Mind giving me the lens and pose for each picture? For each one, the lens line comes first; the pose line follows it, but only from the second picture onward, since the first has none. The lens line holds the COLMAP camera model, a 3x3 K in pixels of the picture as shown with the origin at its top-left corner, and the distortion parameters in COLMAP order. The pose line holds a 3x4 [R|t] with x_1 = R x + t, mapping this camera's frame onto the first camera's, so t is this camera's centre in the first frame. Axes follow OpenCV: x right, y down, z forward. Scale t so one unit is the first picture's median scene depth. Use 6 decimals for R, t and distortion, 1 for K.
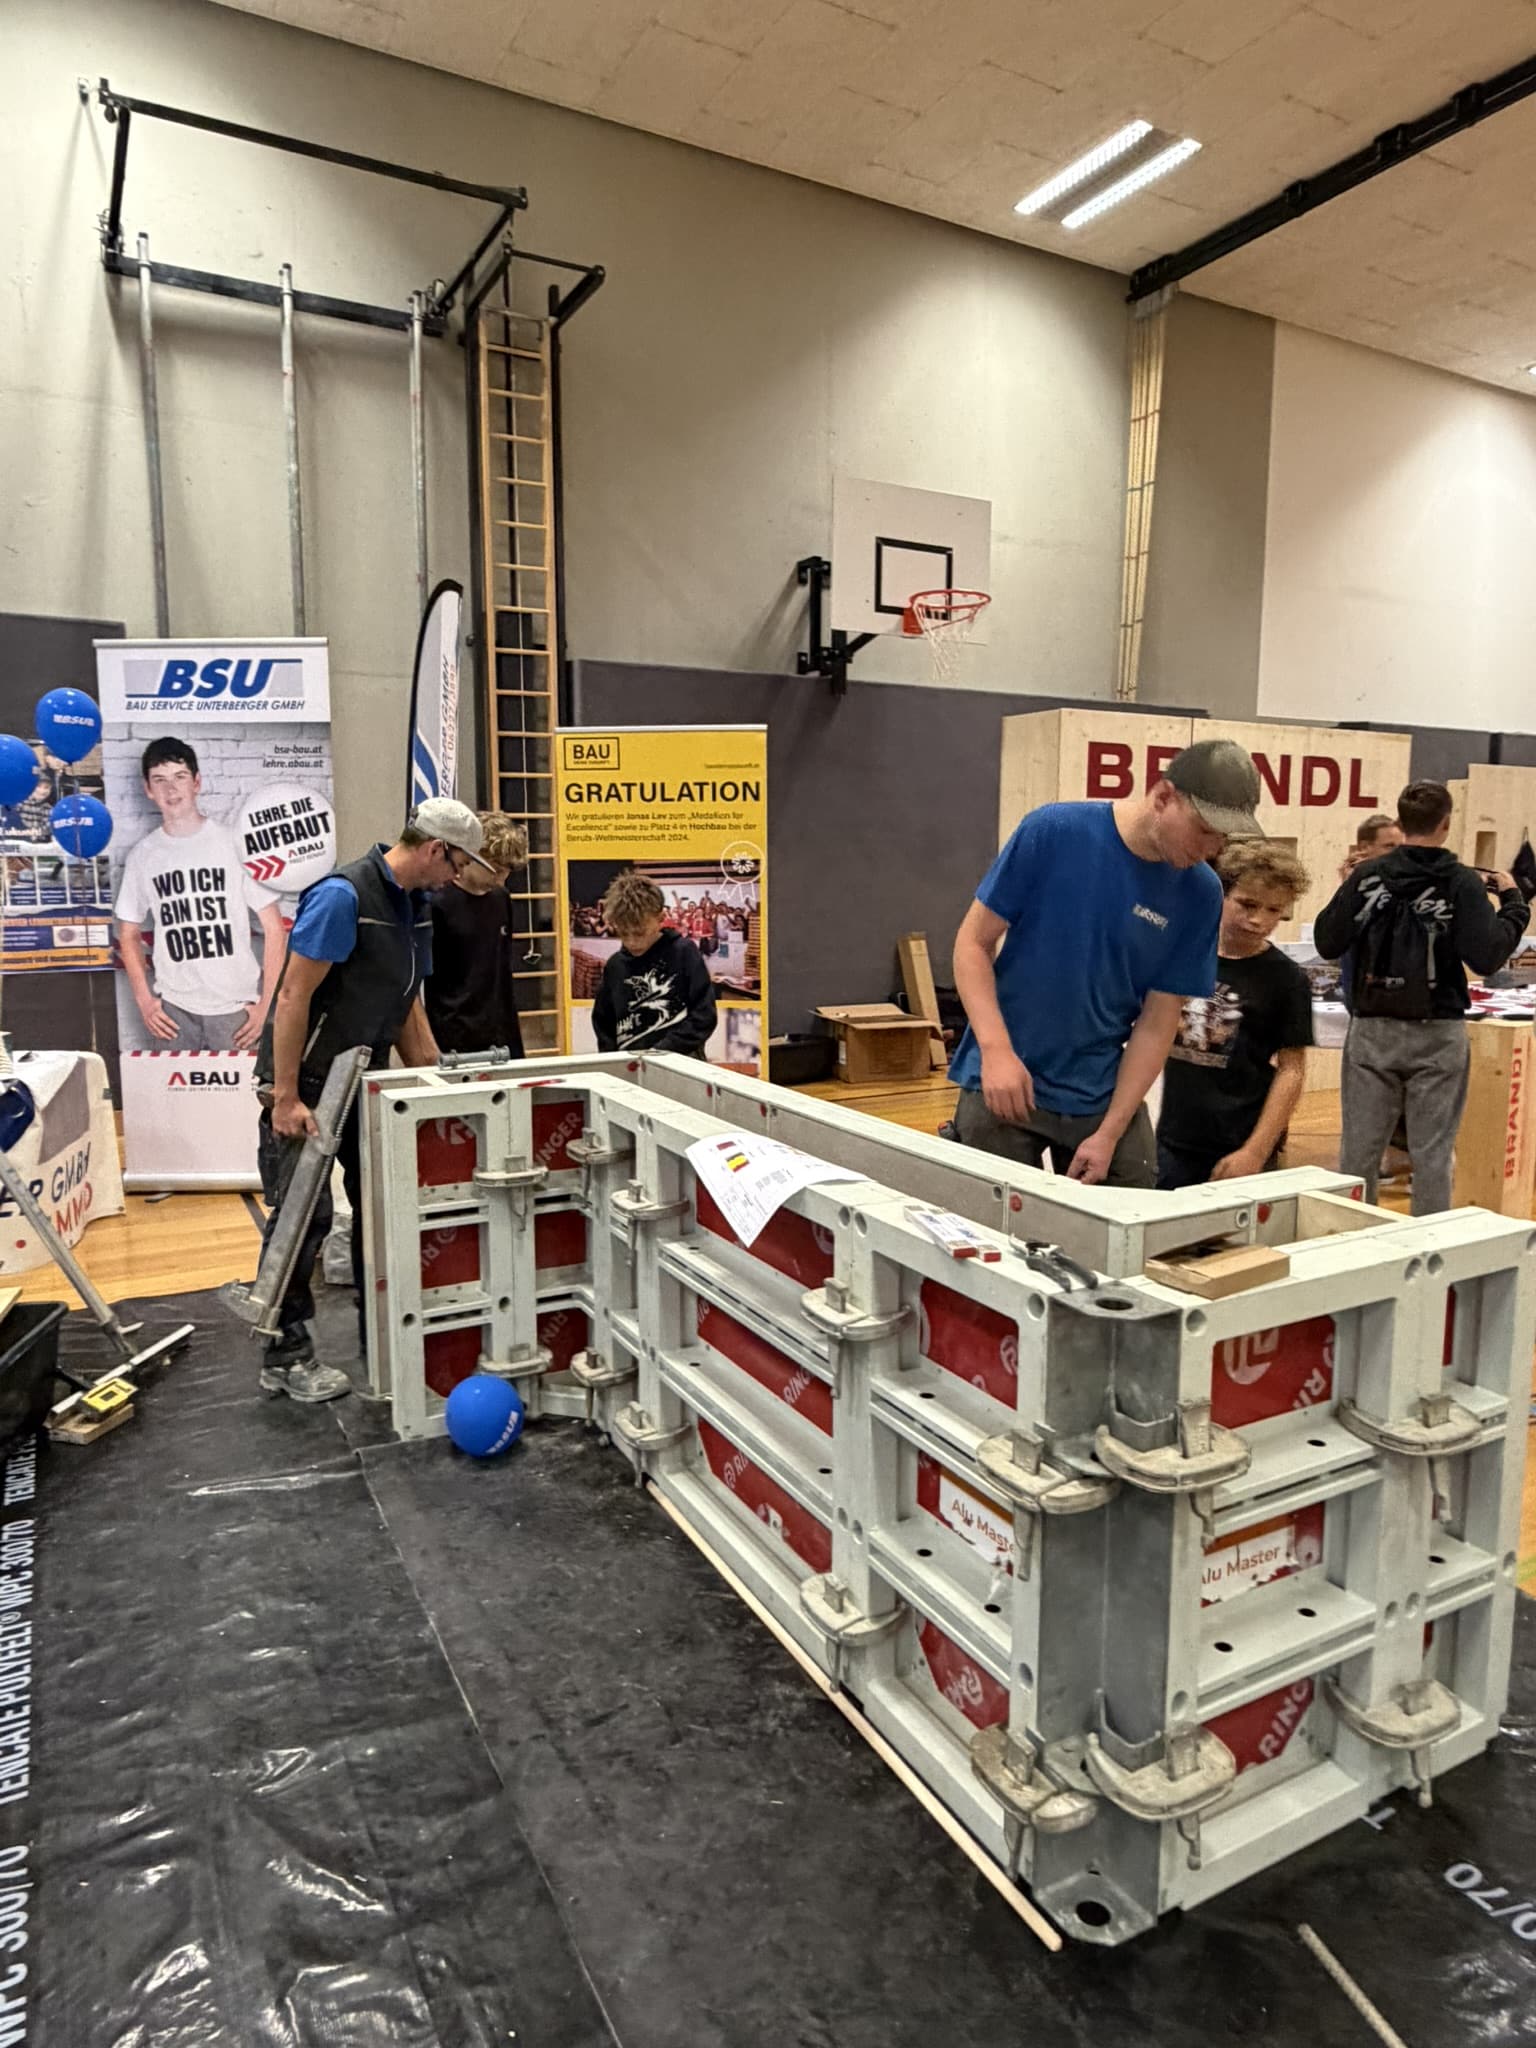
lens RADIAL K [[1267.2, 0, 765.9], [0, 1267.2, 1016.6], [0, 0, 1]] dist [-0.005381, 0.002504]
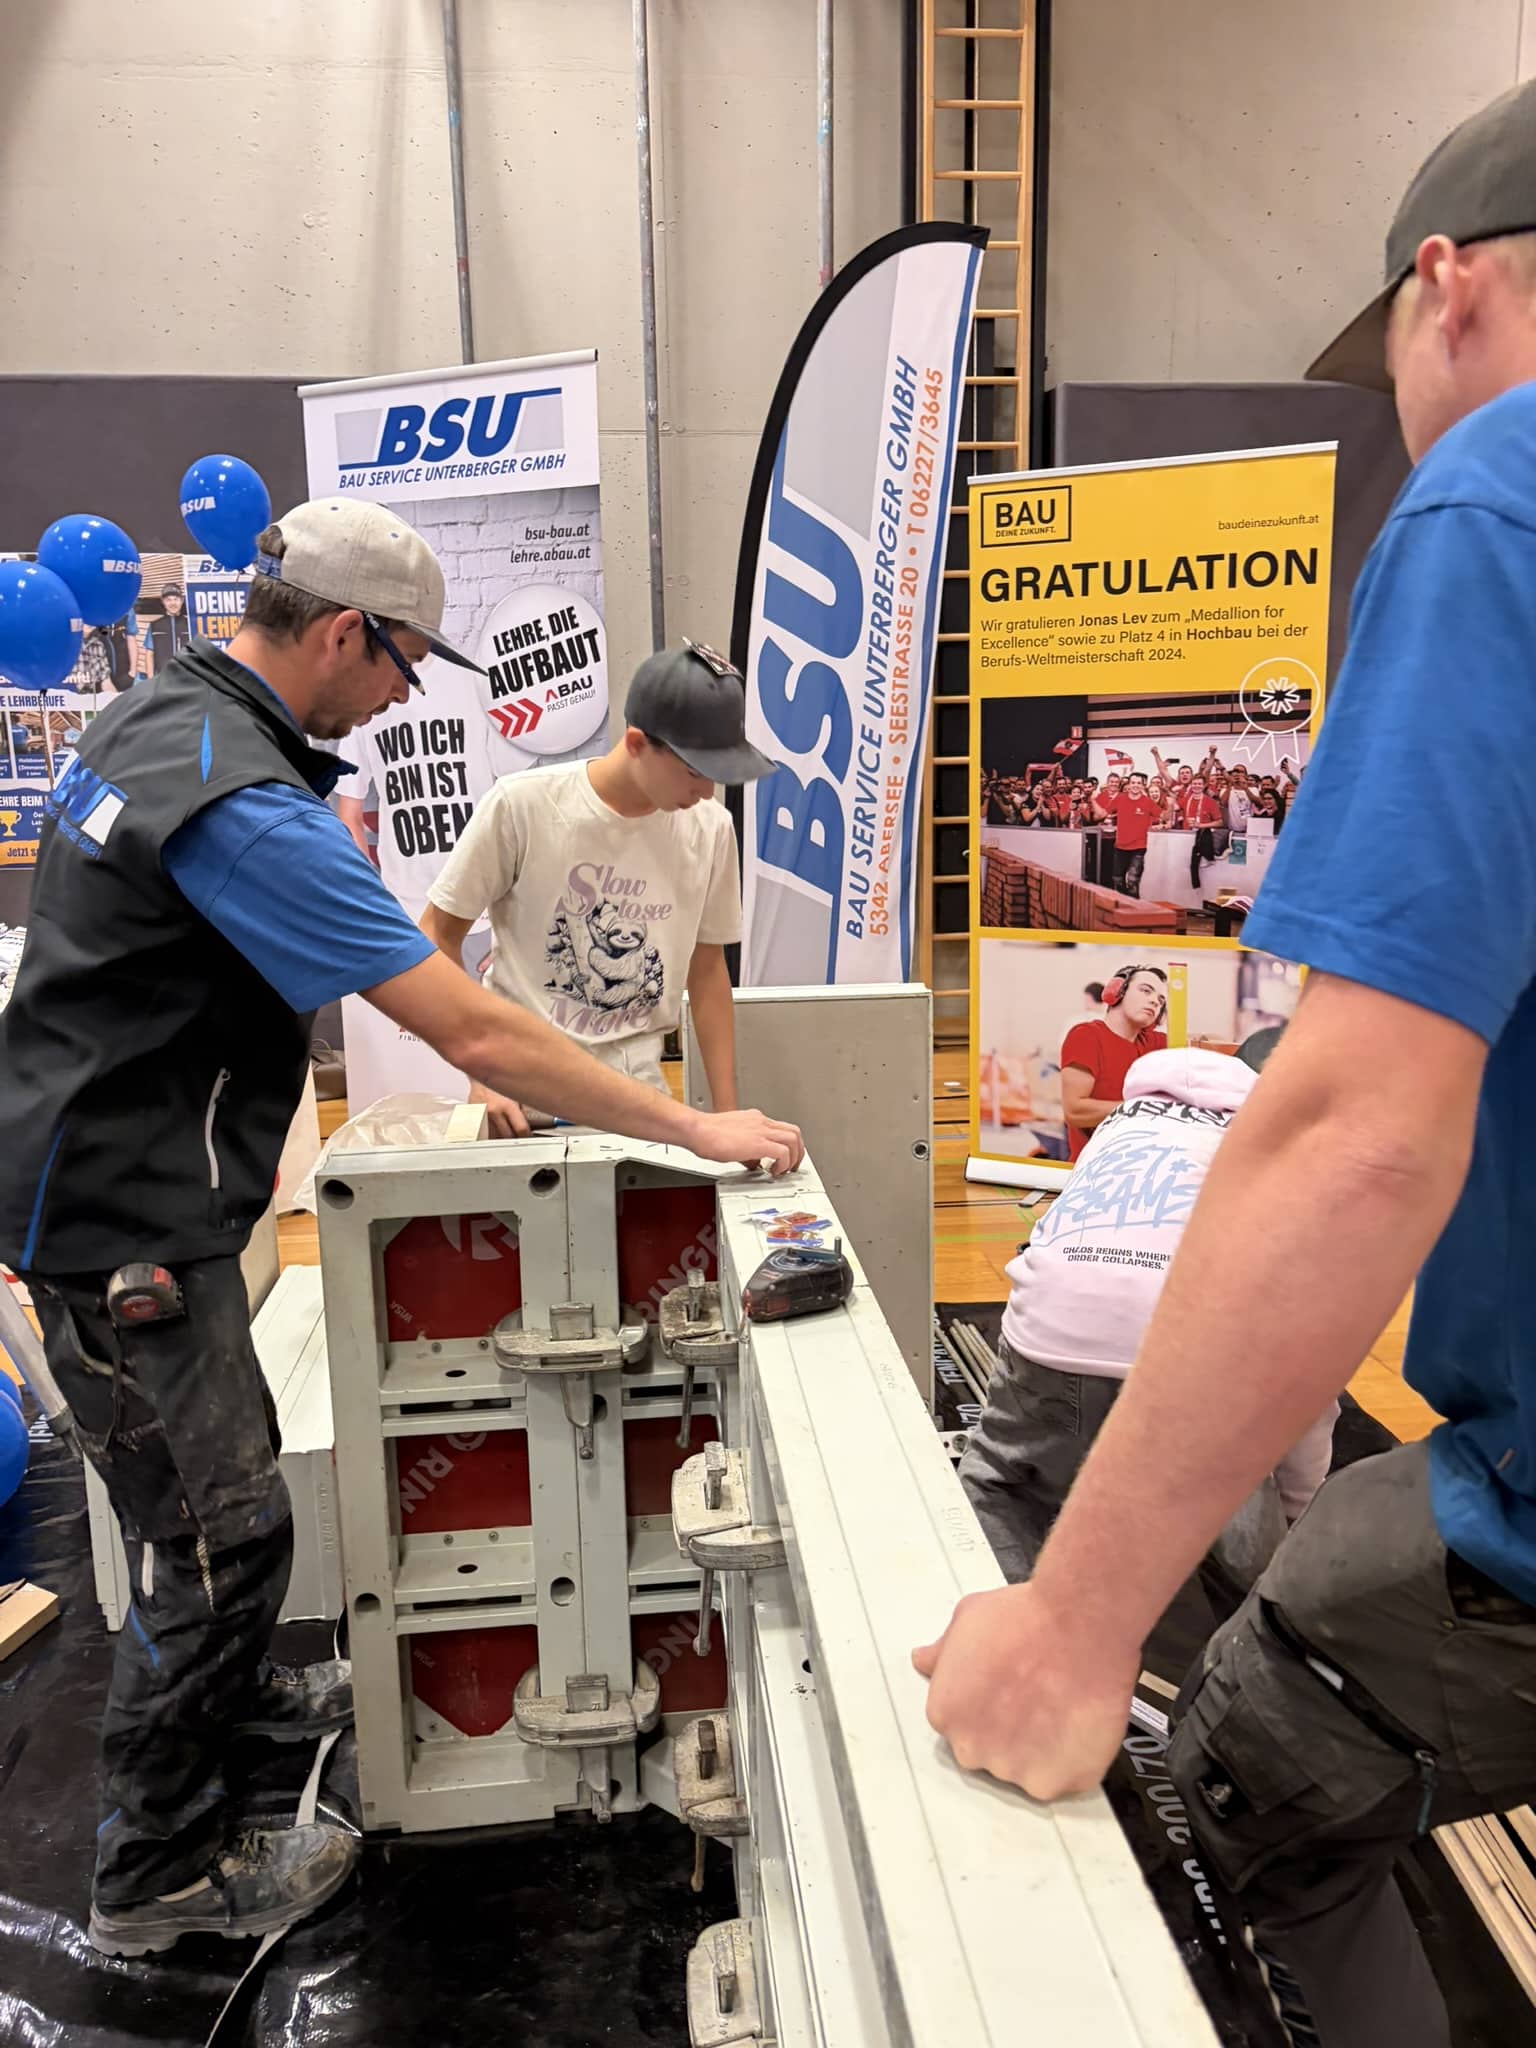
lens RADIAL K [[1555.5, 0, 772.8], [0, 1555.5, 1027.8], [0, 0, 1]] dist [0.000926, -0.002908]
pose [[0.921629, 0.060271, -0.383363, 0.052954], [-0.030625, 0.996081, 0.082975, -0.026845], [0.386862, -0.064732, 0.919863, 0.287067]]
